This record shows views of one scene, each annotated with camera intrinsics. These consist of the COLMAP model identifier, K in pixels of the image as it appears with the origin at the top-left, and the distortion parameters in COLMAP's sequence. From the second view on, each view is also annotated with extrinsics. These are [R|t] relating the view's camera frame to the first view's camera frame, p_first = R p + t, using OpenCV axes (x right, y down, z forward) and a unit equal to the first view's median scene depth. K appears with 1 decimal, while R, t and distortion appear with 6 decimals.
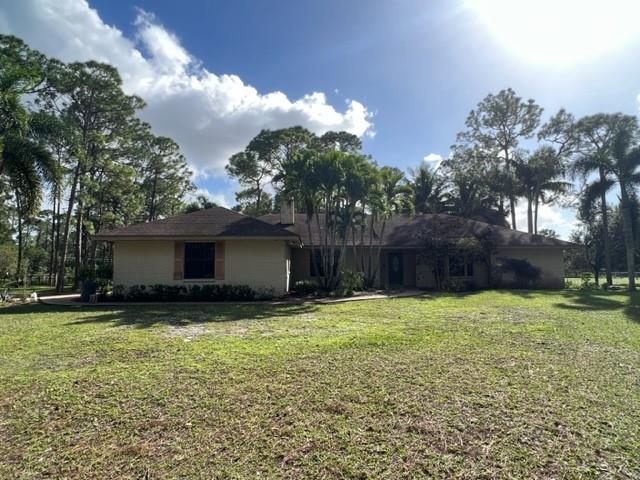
lens RADIAL K [[360.9, 0, 320.0], [0, 360.9, 240.0], [0, 0, 1]] dist [-0.008091, -0.002736]
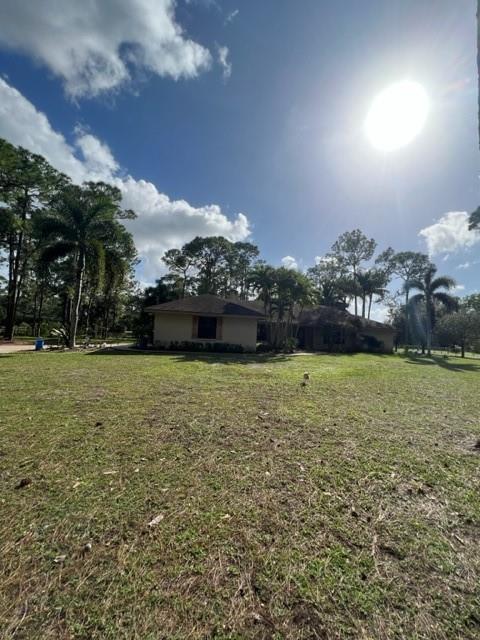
lens RADIAL K [[264.1, 0, 240.0], [0, 264.1, 320.0], [0, 0, 1]] dist [-0.000874, -0.000519]
pose [[0.986721, 0.061978, 0.150136, -0.149598], [-0.066394, 0.997491, 0.024579, -0.009135], [-0.148236, -0.034221, 0.988360, -0.102913]]
